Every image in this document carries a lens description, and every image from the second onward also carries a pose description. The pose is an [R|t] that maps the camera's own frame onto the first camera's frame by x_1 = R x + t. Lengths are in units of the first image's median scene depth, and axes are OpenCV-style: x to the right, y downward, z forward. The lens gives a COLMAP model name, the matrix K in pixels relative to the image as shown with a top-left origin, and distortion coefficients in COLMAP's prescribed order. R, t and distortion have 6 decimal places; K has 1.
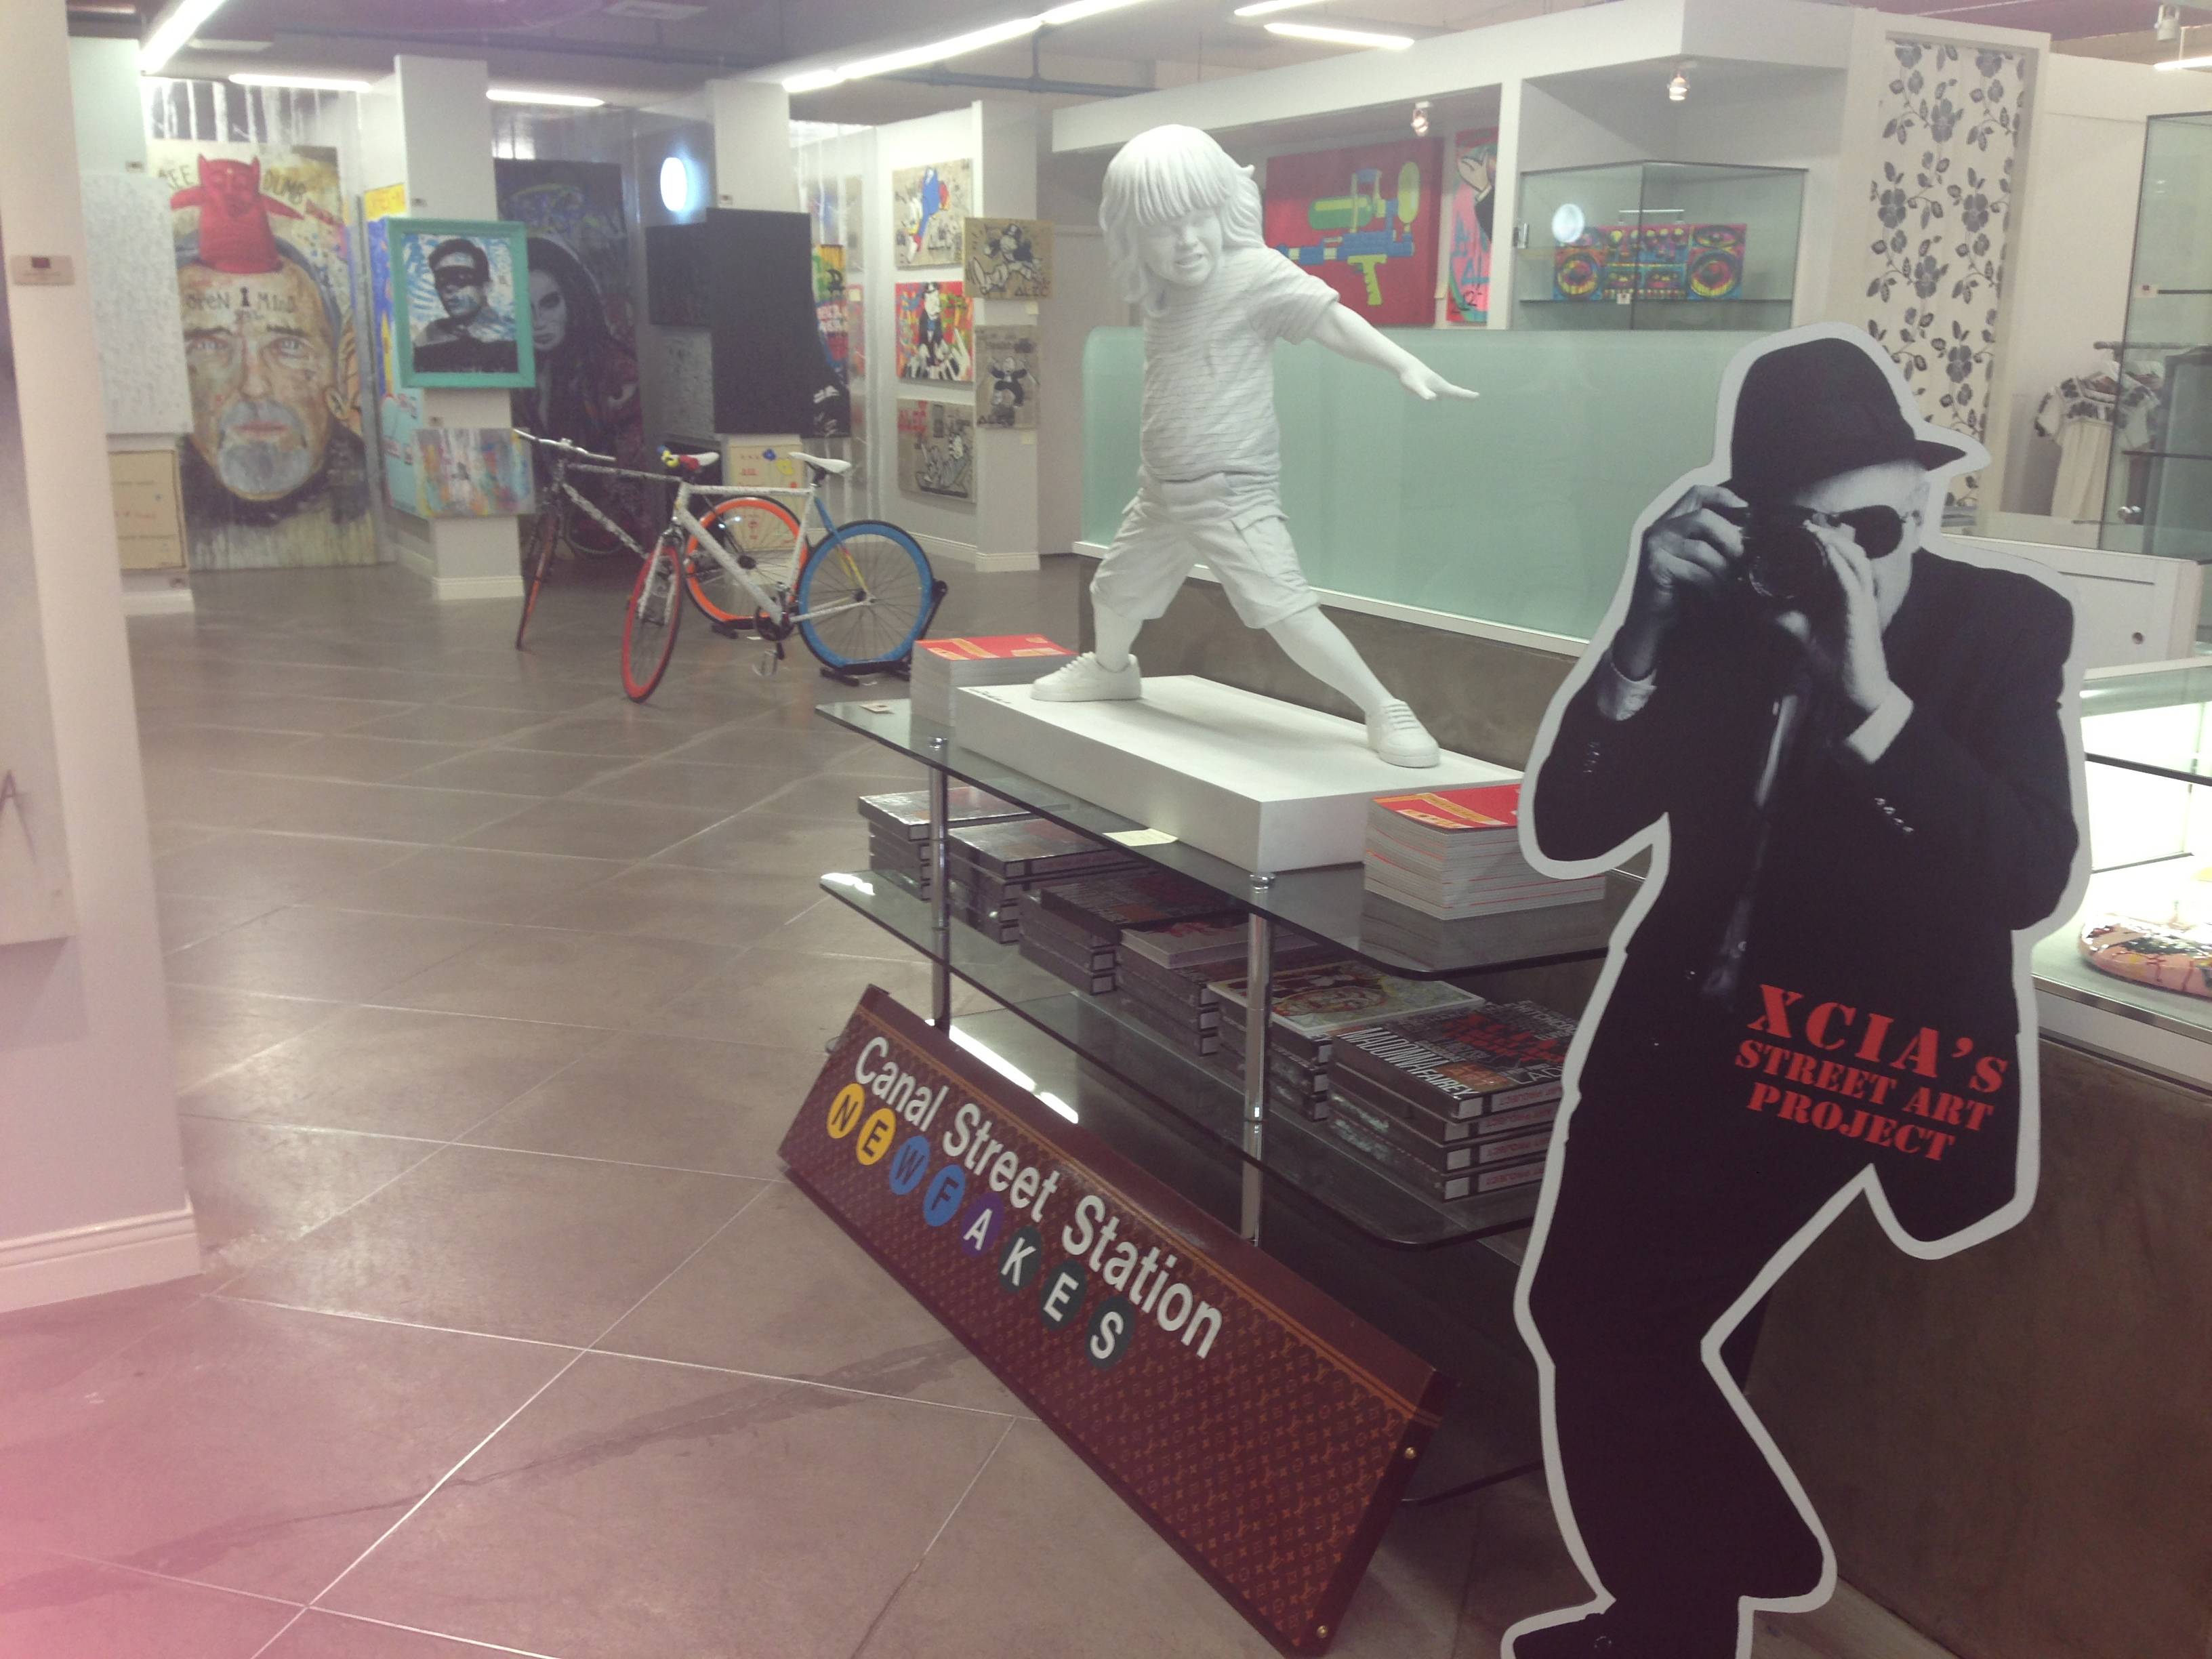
lens RADIAL K [[2057.2, 0, 1106.0], [0, 2057.2, 829.5], [0, 0, 1]] dist [0.159451, -0.243787]
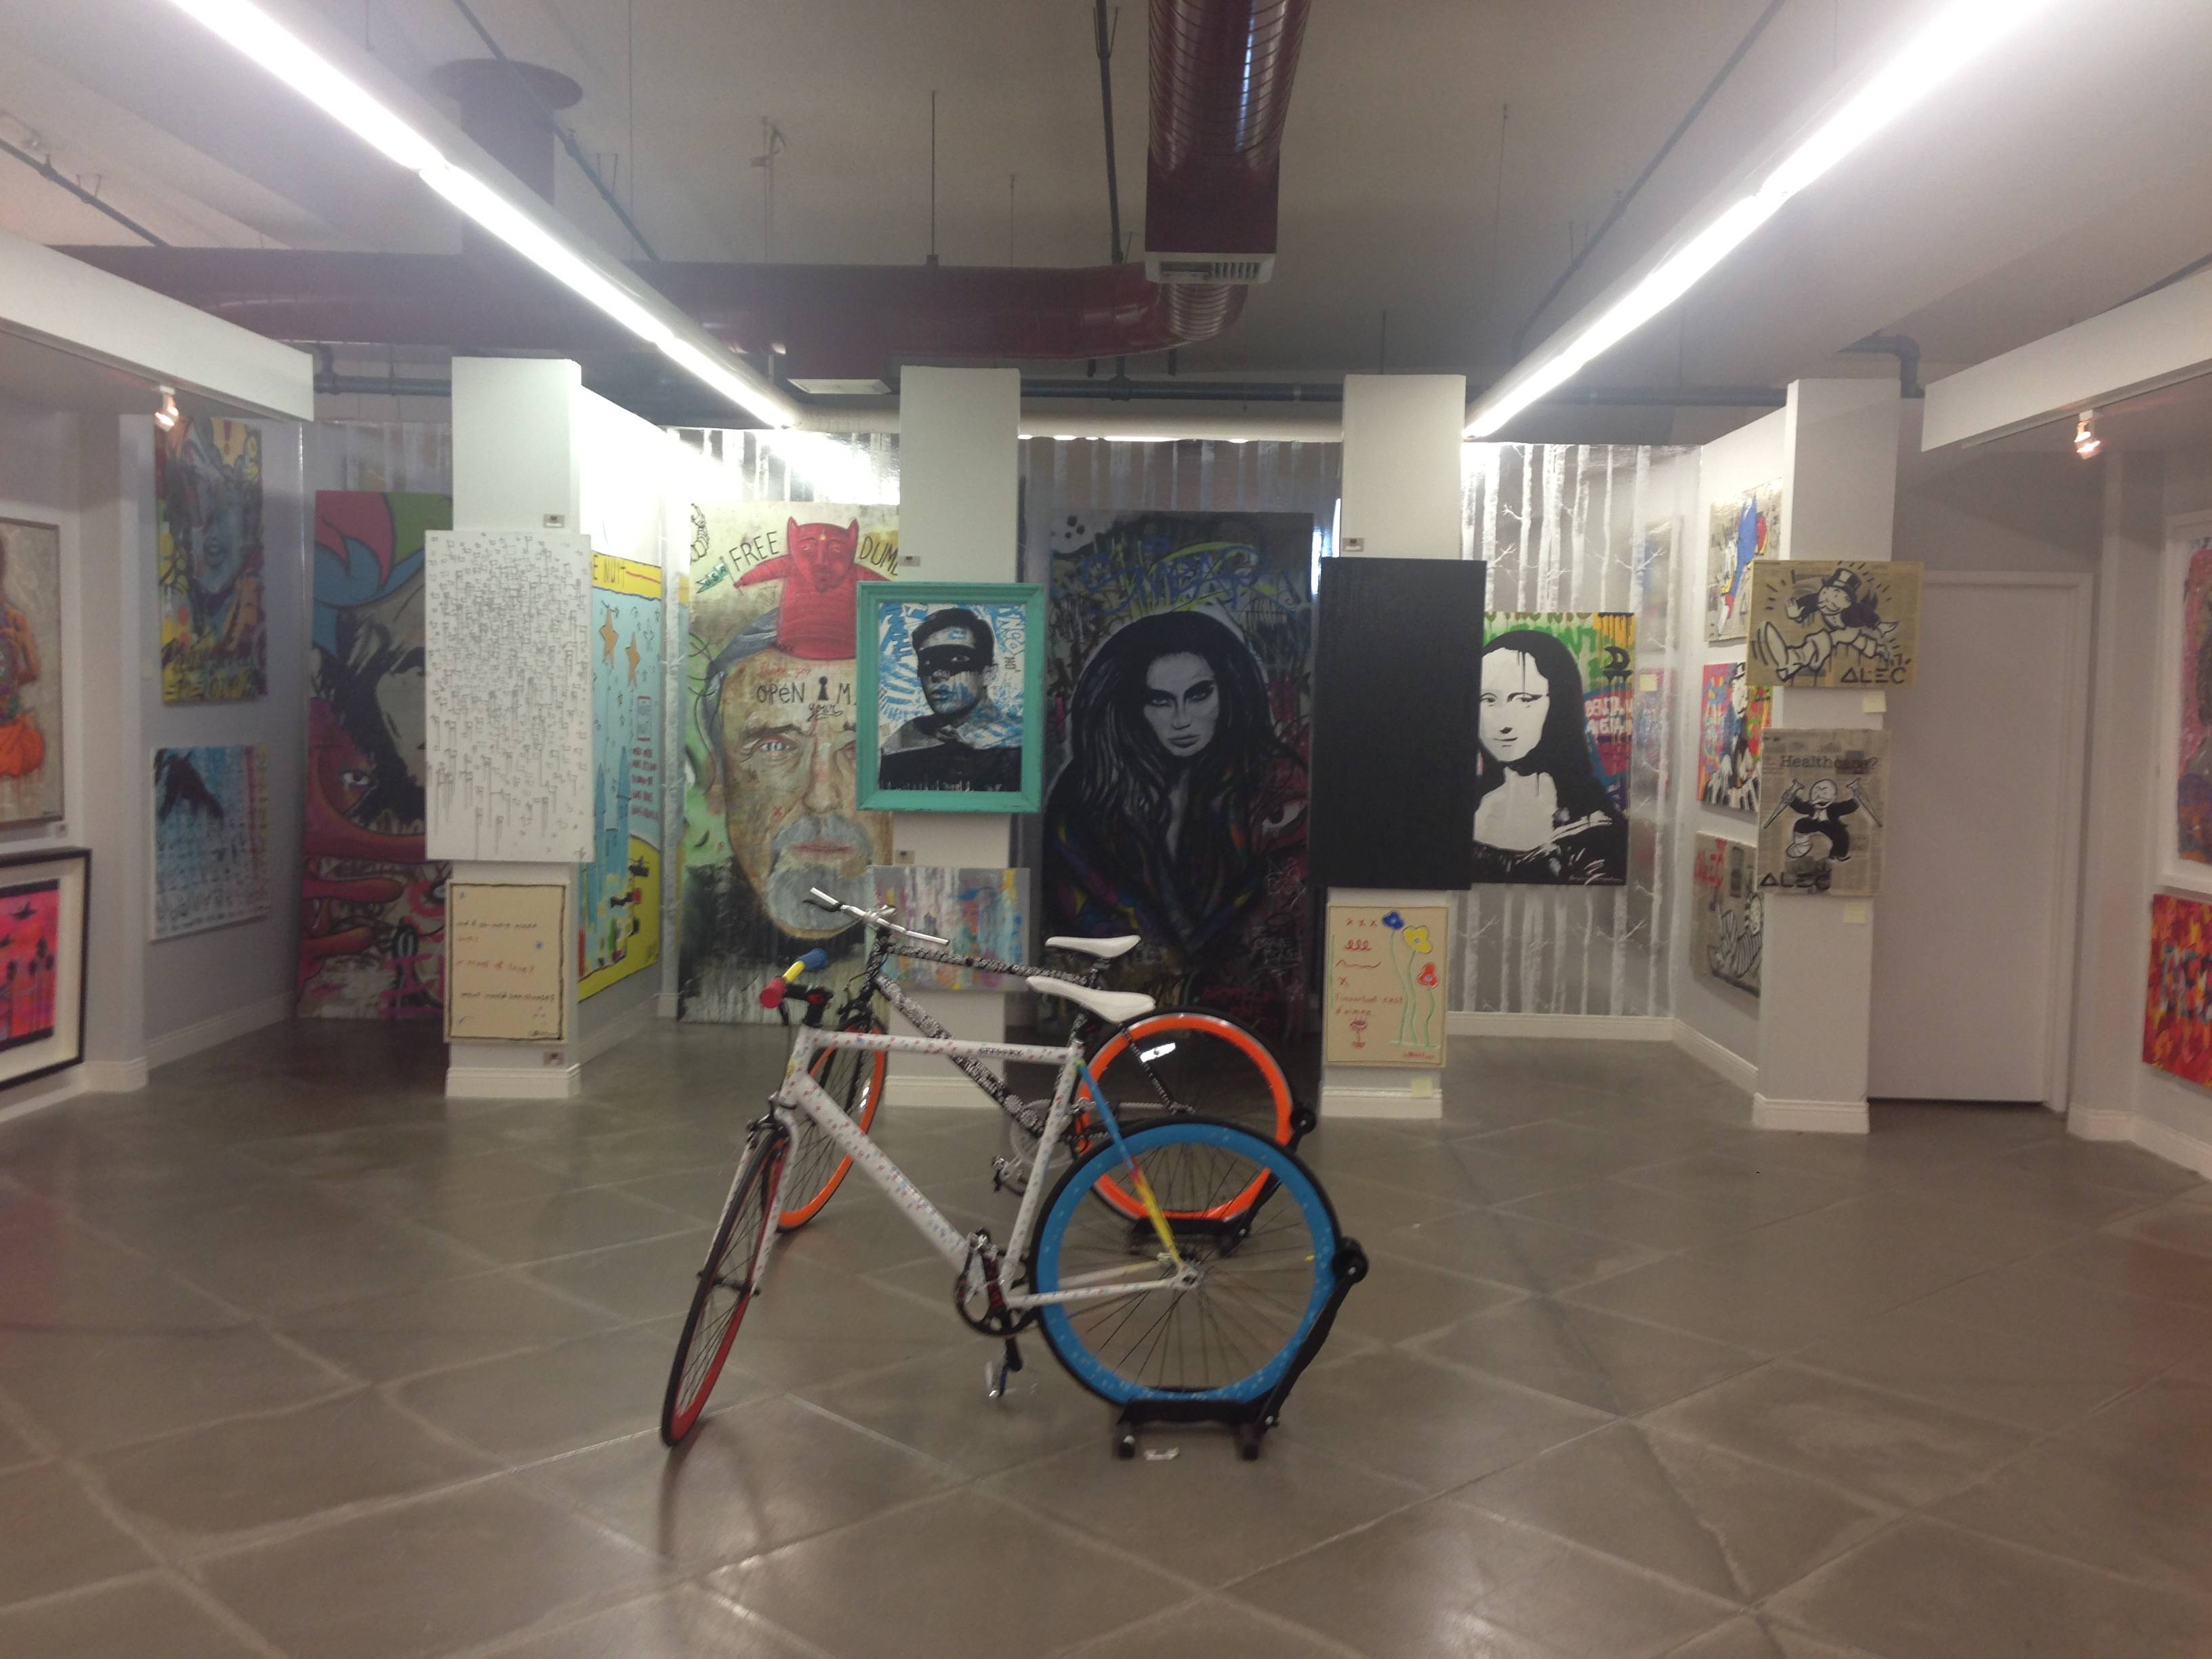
lens RADIAL K [[2057.2, 0, 1106.0], [0, 2057.2, 829.5], [0, 0, 1]] dist [0.159451, -0.243787]
pose [[0.863693, 0.041887, -0.502275, 0.078779], [-0.132090, 0.980521, -0.145366, -0.100221], [0.486402, 0.191897, 0.852402, 0.393154]]
